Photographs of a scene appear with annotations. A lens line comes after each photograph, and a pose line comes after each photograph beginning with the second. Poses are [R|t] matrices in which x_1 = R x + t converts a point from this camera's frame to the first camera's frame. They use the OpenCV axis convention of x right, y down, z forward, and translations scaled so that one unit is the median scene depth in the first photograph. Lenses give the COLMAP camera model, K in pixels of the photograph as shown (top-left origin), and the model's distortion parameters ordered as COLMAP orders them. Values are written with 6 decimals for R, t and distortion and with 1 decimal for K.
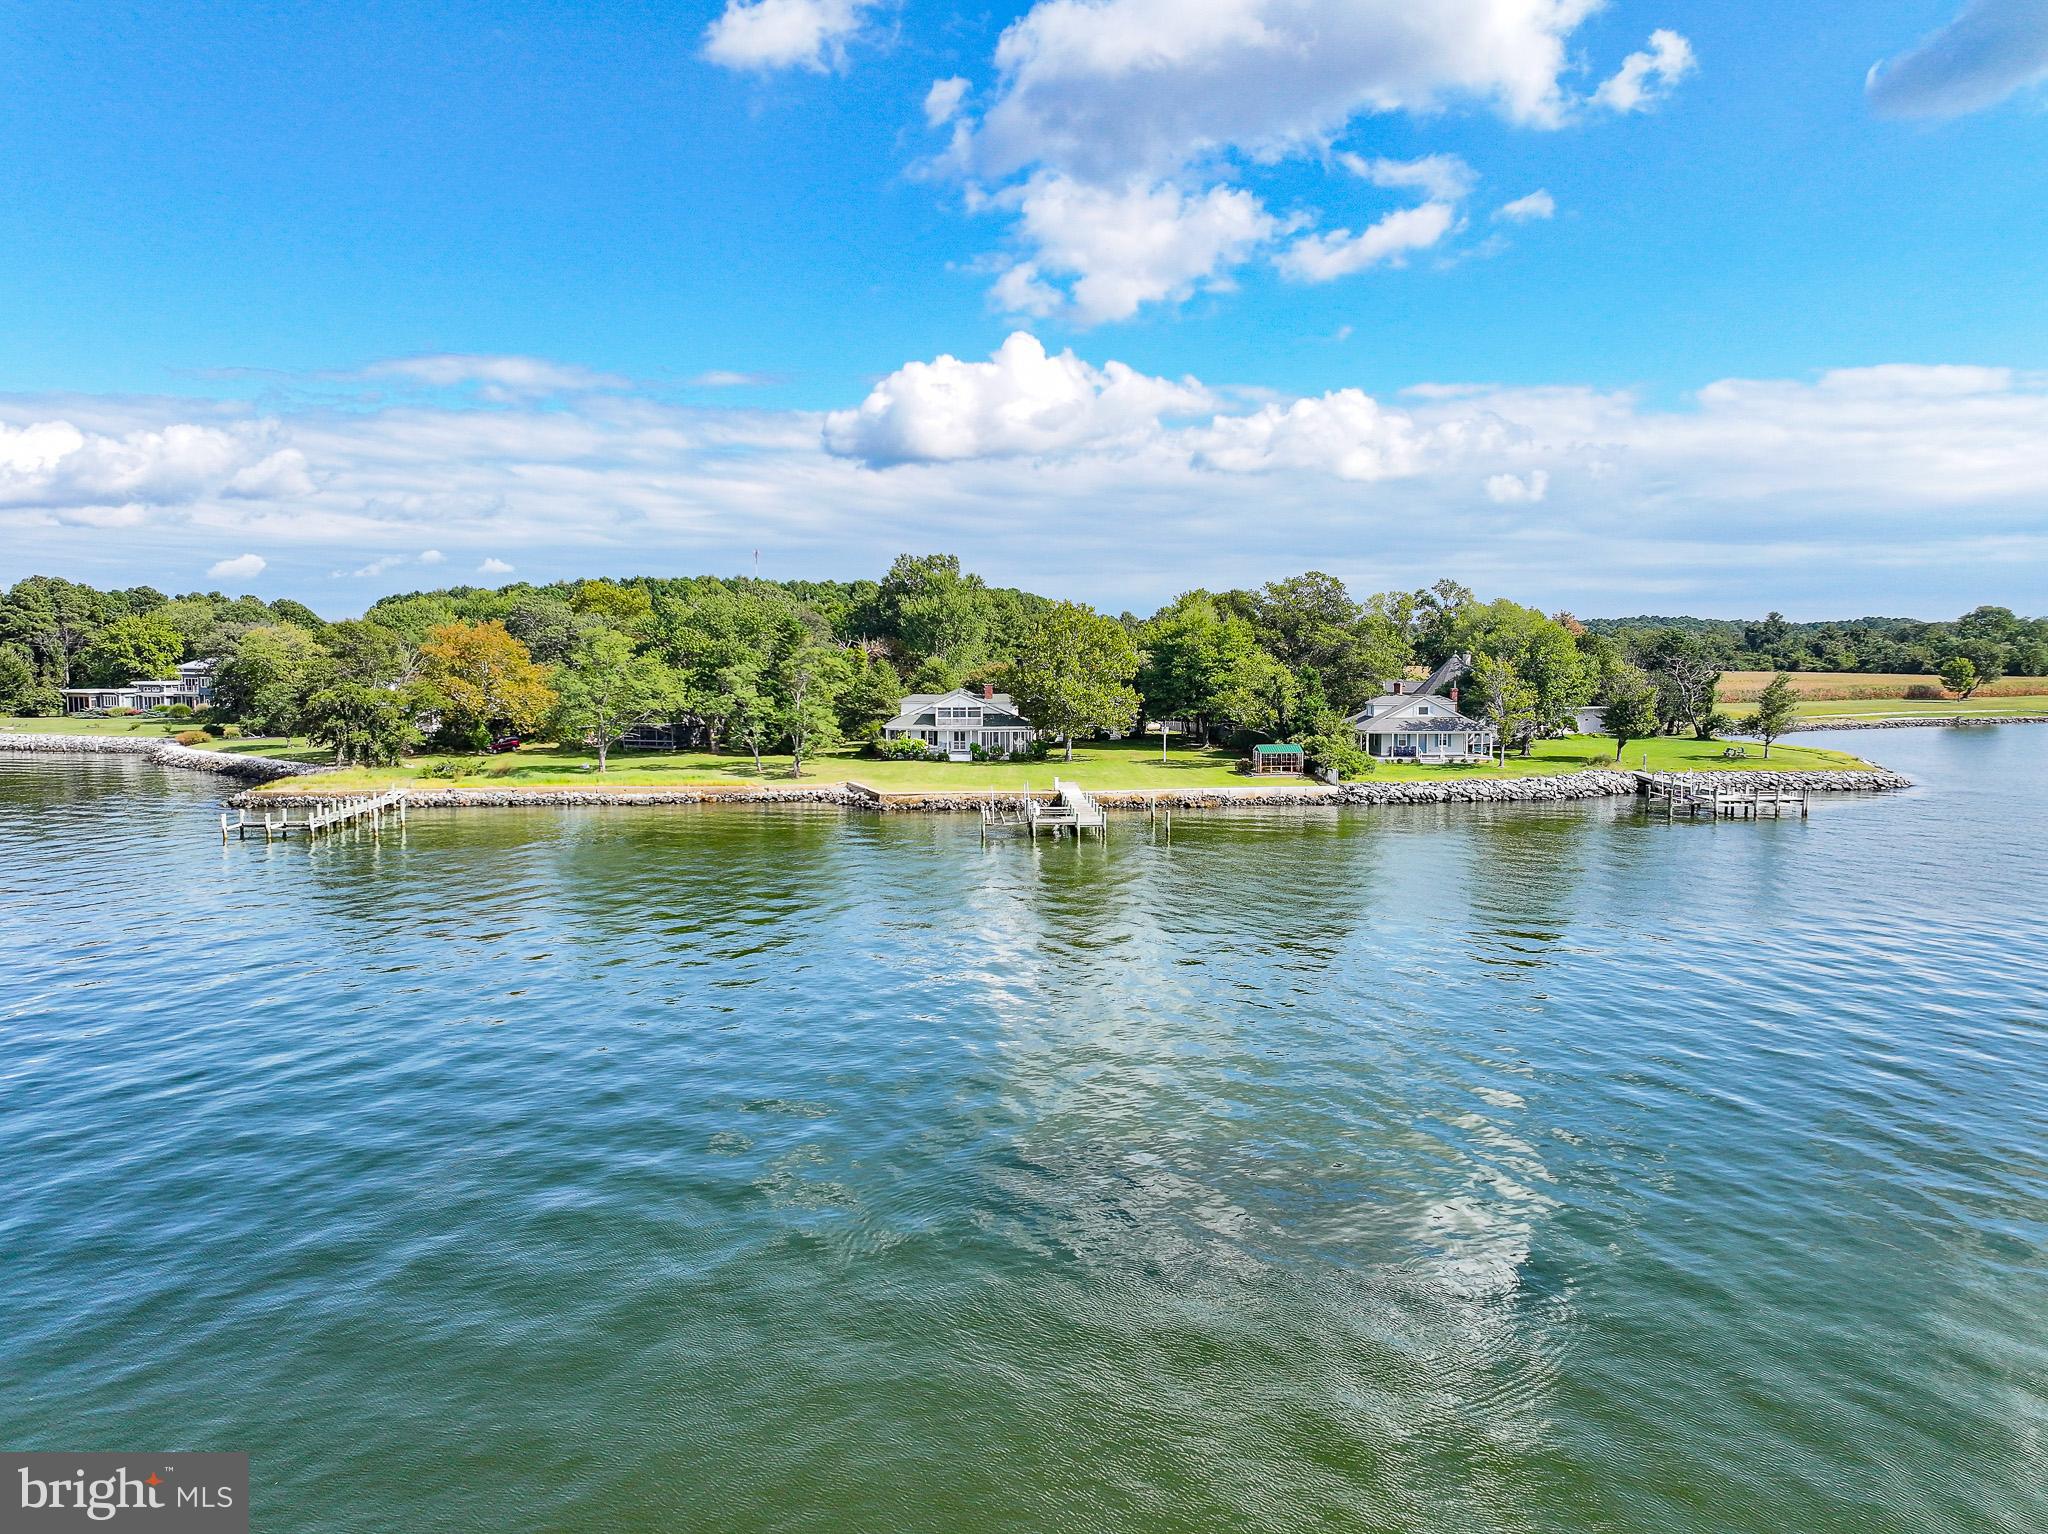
lens RADIAL K [[1427.9, 0, 1032.8], [0, 1427.9, 774.2], [0, 0, 1]] dist [-0.001288, 0.010955]
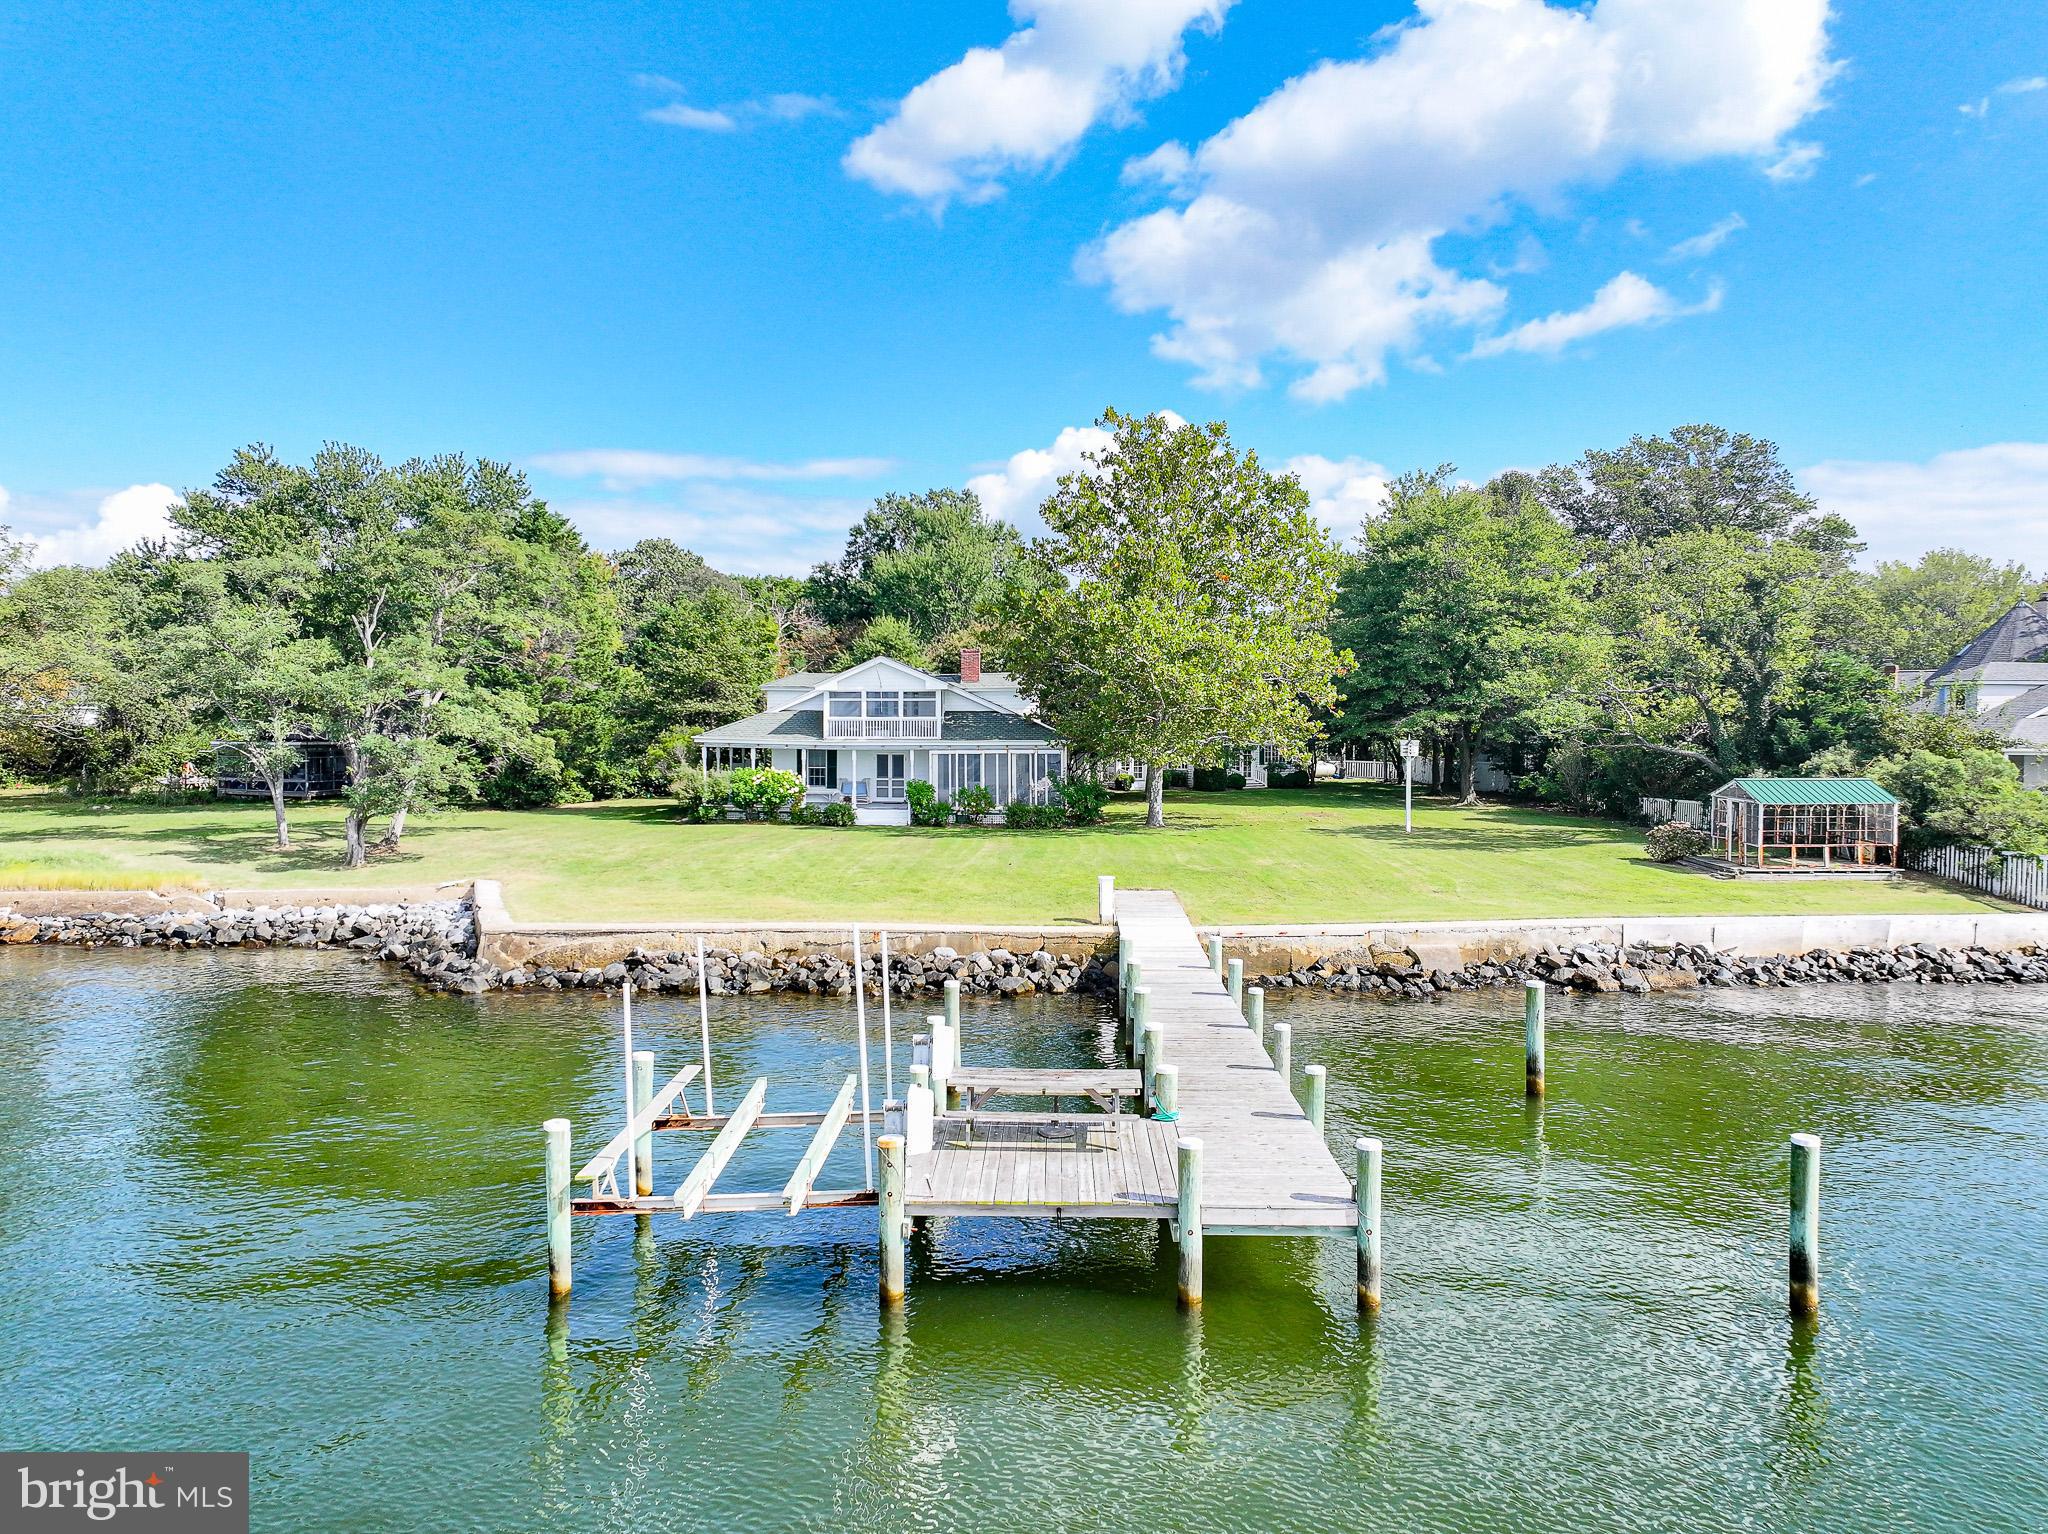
lens RADIAL K [[1427.9, 0, 1032.5], [0, 1427.9, 765.2], [0, 0, 1]] dist [-0.001288, 0.010955]
pose [[0.997685, 0.004642, -0.067845, 0.018585], [-0.008850, 0.998045, -0.061865, -0.001876], [0.067425, 0.062322, 0.995776, 0.628070]]
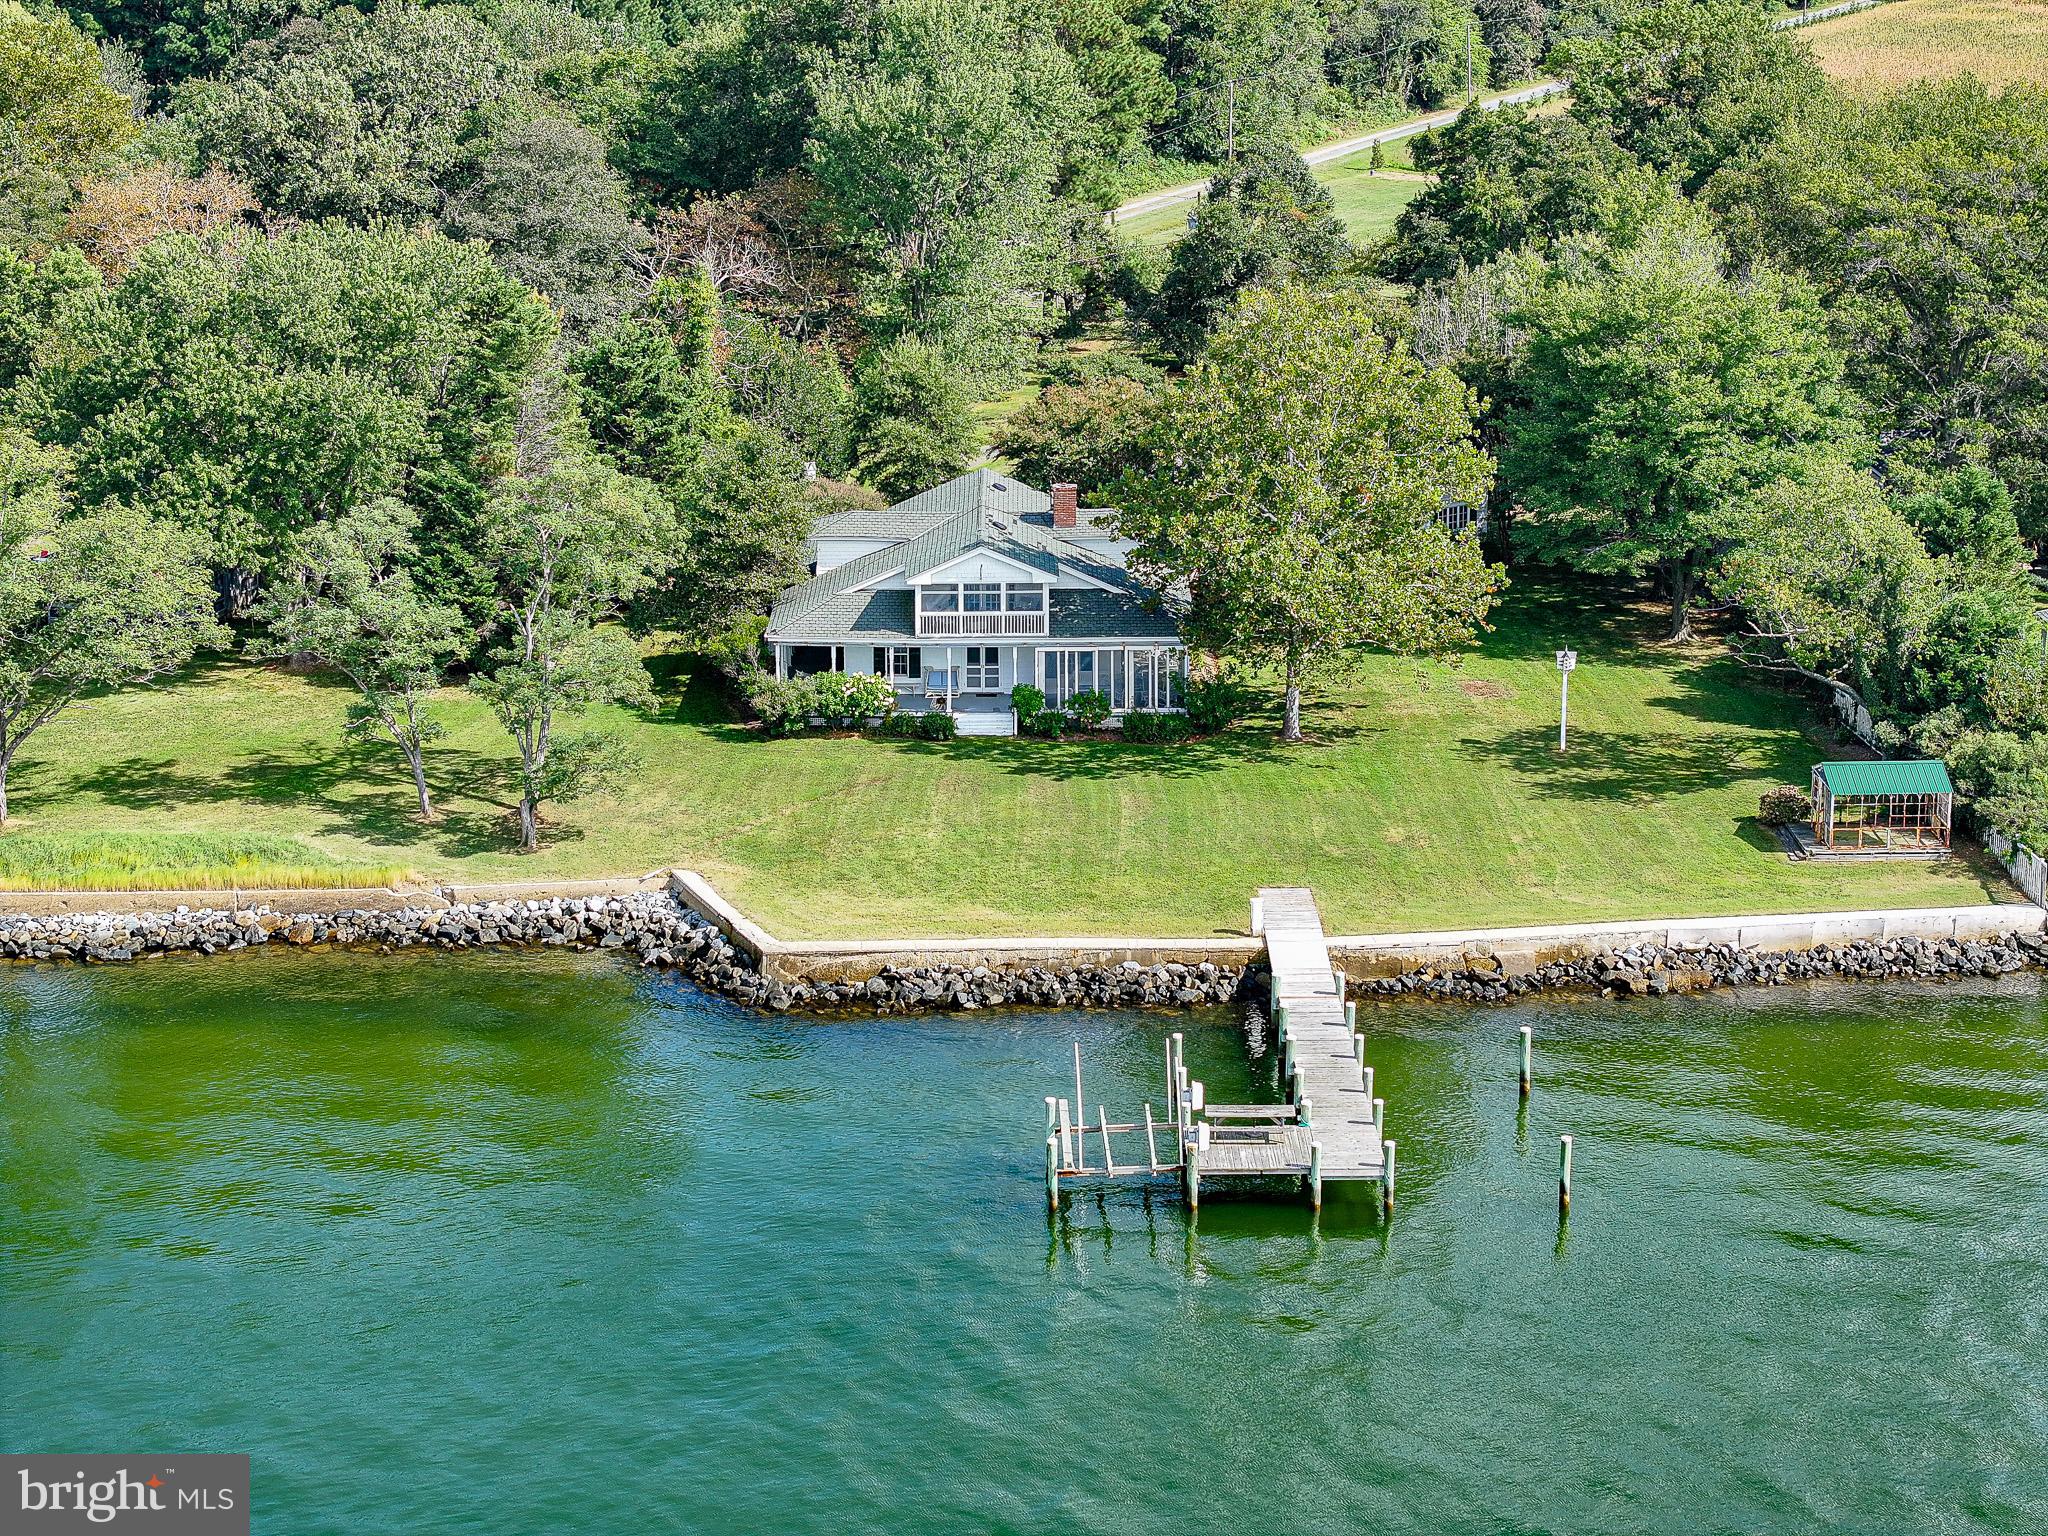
lens RADIAL K [[4093.5, 0, 1019.1], [0, 4093.5, 766.6], [0, 0, 1]] dist [-0.143110, 0.000000]
pose [[0.999241, 0.006707, -0.038373, -0.003296], [-0.000310, 0.986404, 0.164341, -0.174768], [0.038953, -0.164204, 0.985657, -0.002740]]
